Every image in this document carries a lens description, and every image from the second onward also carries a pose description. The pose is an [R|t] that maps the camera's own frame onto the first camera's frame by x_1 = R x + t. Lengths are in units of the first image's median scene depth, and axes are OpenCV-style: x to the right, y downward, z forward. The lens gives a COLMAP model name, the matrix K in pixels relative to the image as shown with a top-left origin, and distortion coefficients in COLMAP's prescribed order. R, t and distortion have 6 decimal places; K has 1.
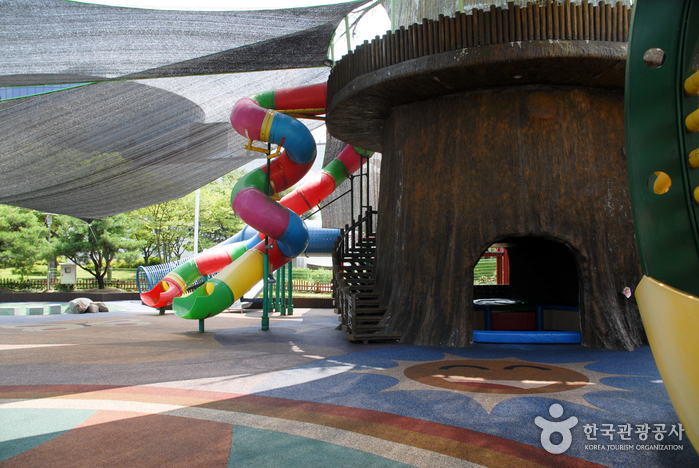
lens RADIAL K [[574.5, 0, 349.5], [0, 574.5, 234.0], [0, 0, 1]] dist [-0.001034, -0.001241]
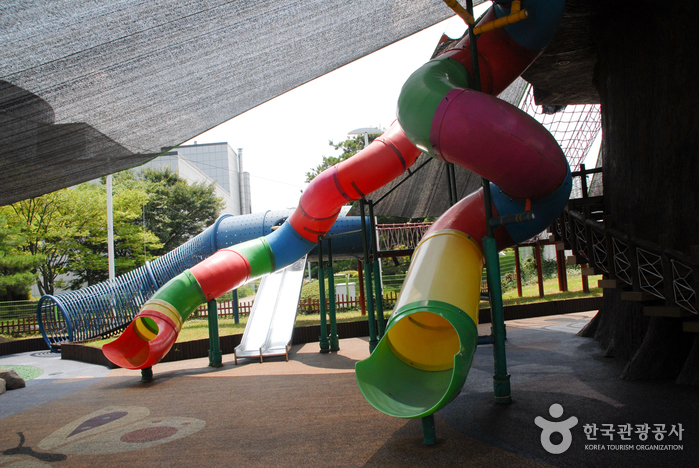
lens RADIAL K [[574.5, 0, 349.5], [0, 574.5, 234.0], [0, 0, 1]] dist [-0.001034, -0.001241]
pose [[0.968601, -0.064286, 0.240164, -0.229477], [0.068066, 0.997653, -0.007473, 0.021098], [-0.239120, 0.023585, 0.970703, 0.390243]]
